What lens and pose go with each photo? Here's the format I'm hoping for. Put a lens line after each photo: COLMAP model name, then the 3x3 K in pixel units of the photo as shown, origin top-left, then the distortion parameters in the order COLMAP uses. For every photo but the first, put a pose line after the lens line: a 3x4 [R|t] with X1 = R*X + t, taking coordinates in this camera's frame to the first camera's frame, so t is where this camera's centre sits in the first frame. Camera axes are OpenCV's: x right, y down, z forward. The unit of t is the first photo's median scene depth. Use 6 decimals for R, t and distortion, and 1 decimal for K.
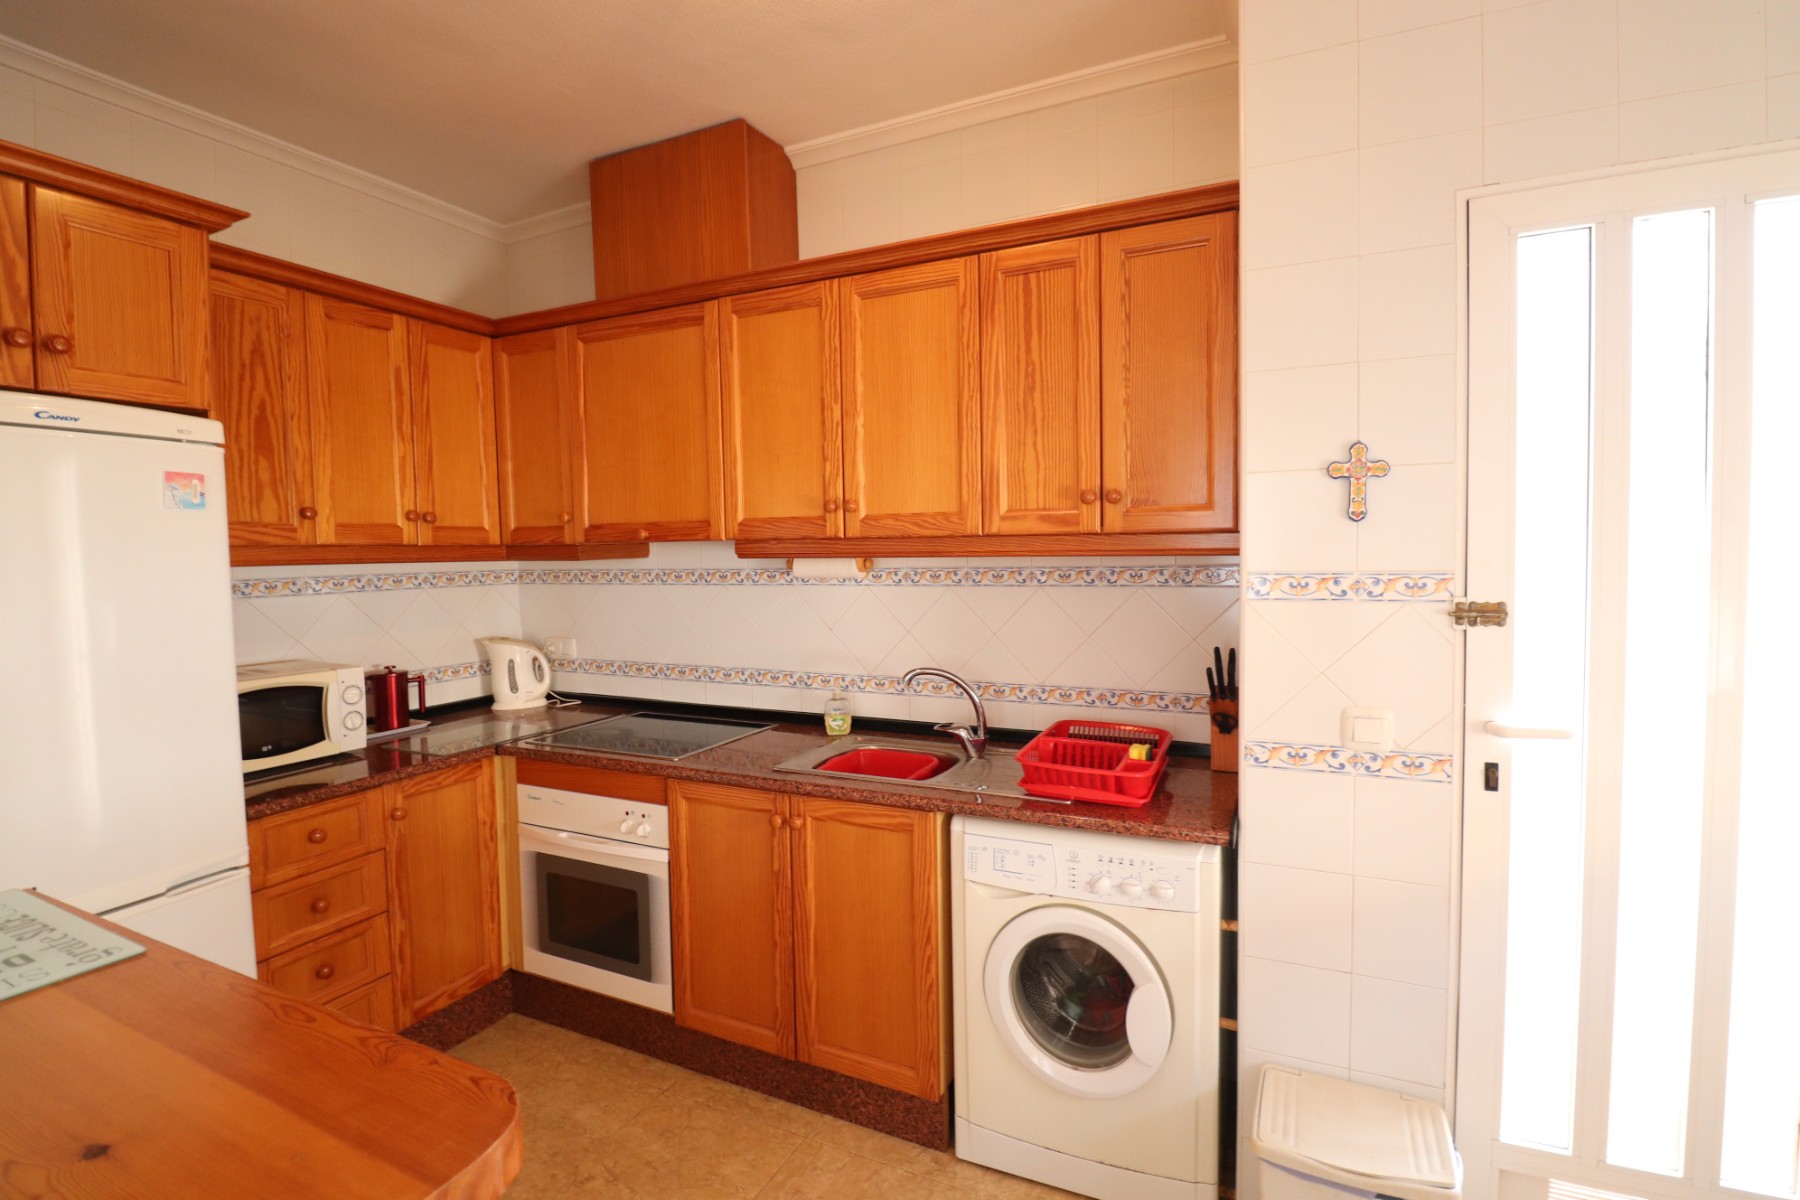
lens RADIAL K [[838.1, 0, 904.9], [0, 838.1, 590.3], [0, 0, 1]] dist [-0.000075, -0.010470]
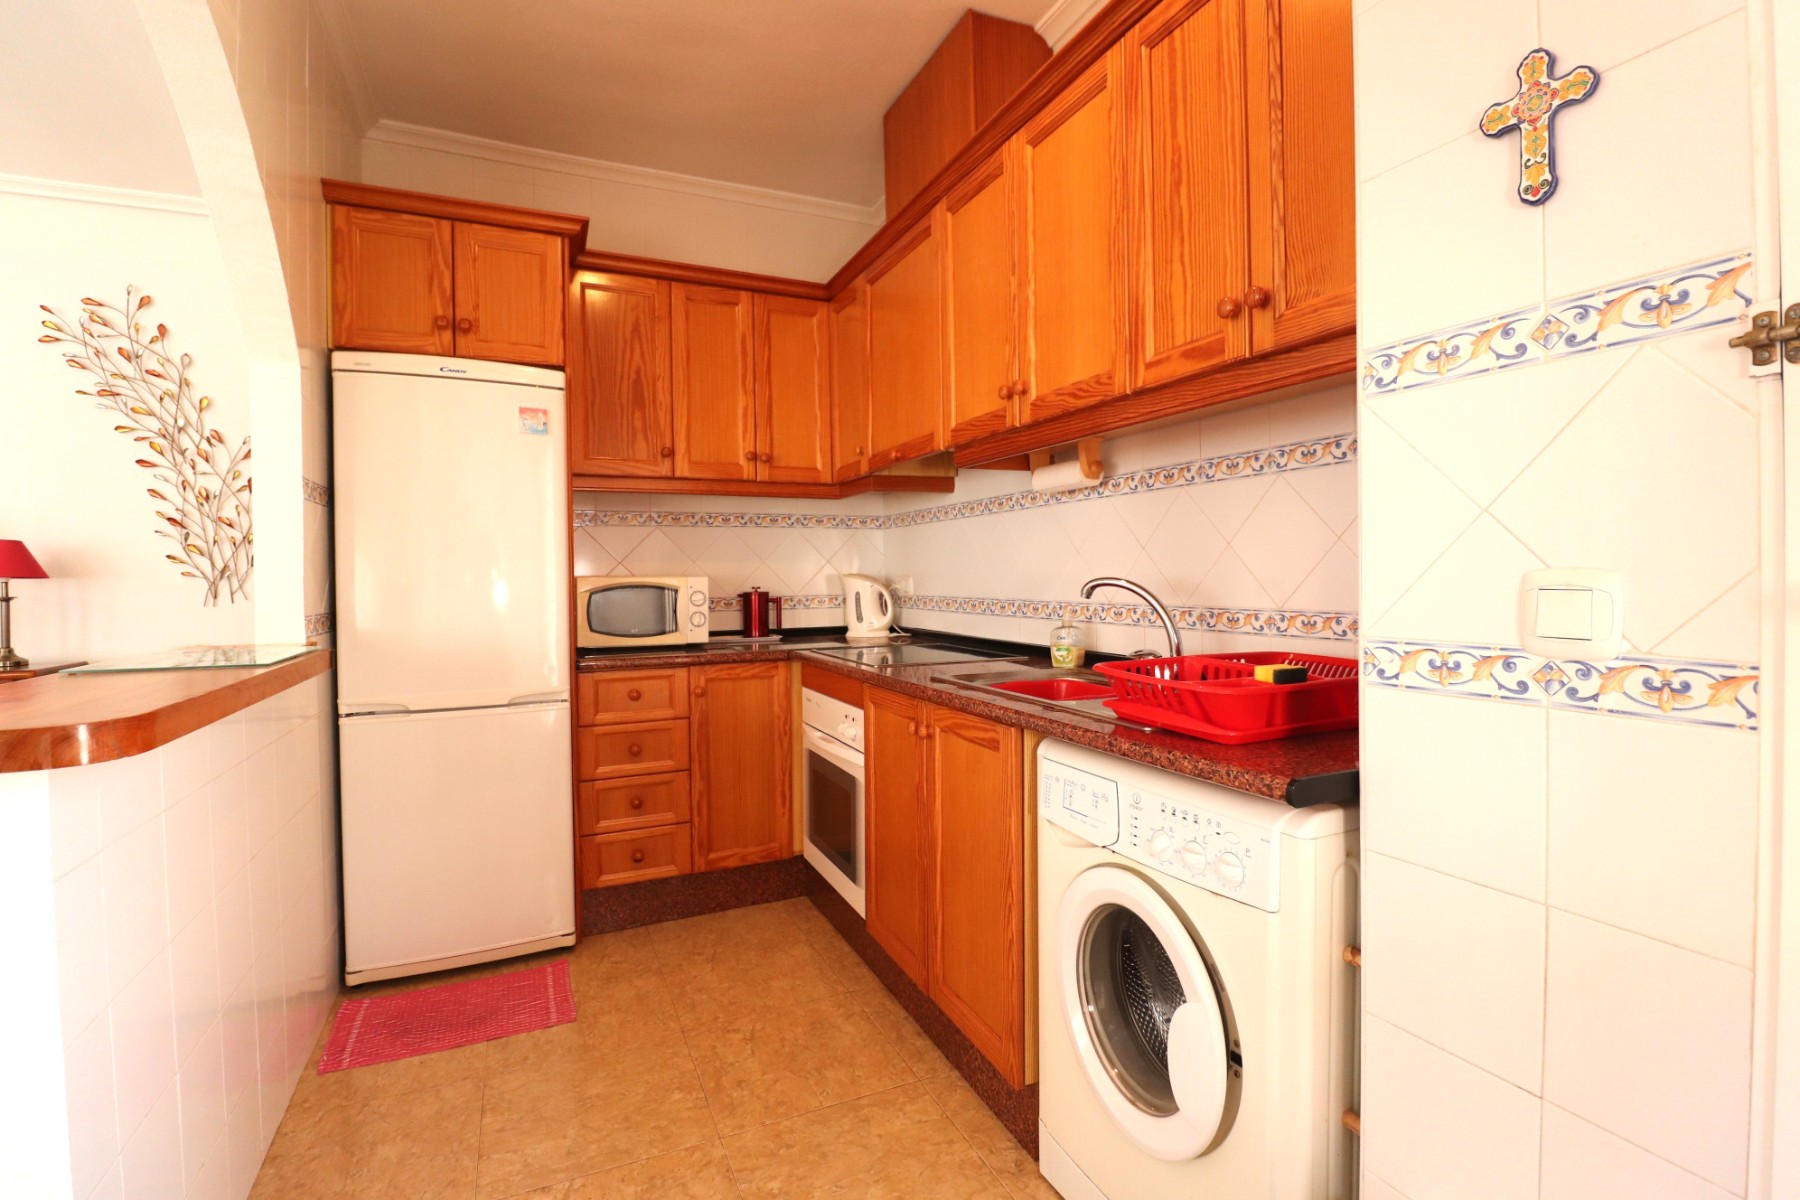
lens RADIAL K [[838.1, 0, 904.9], [0, 838.1, 590.3], [0, 0, 1]] dist [-0.000075, -0.010470]
pose [[0.763112, 0.019315, -0.645978, 0.412029], [-0.033317, 0.999400, -0.009477, 0.122792], [0.645407, 0.028754, 0.763297, 0.261342]]
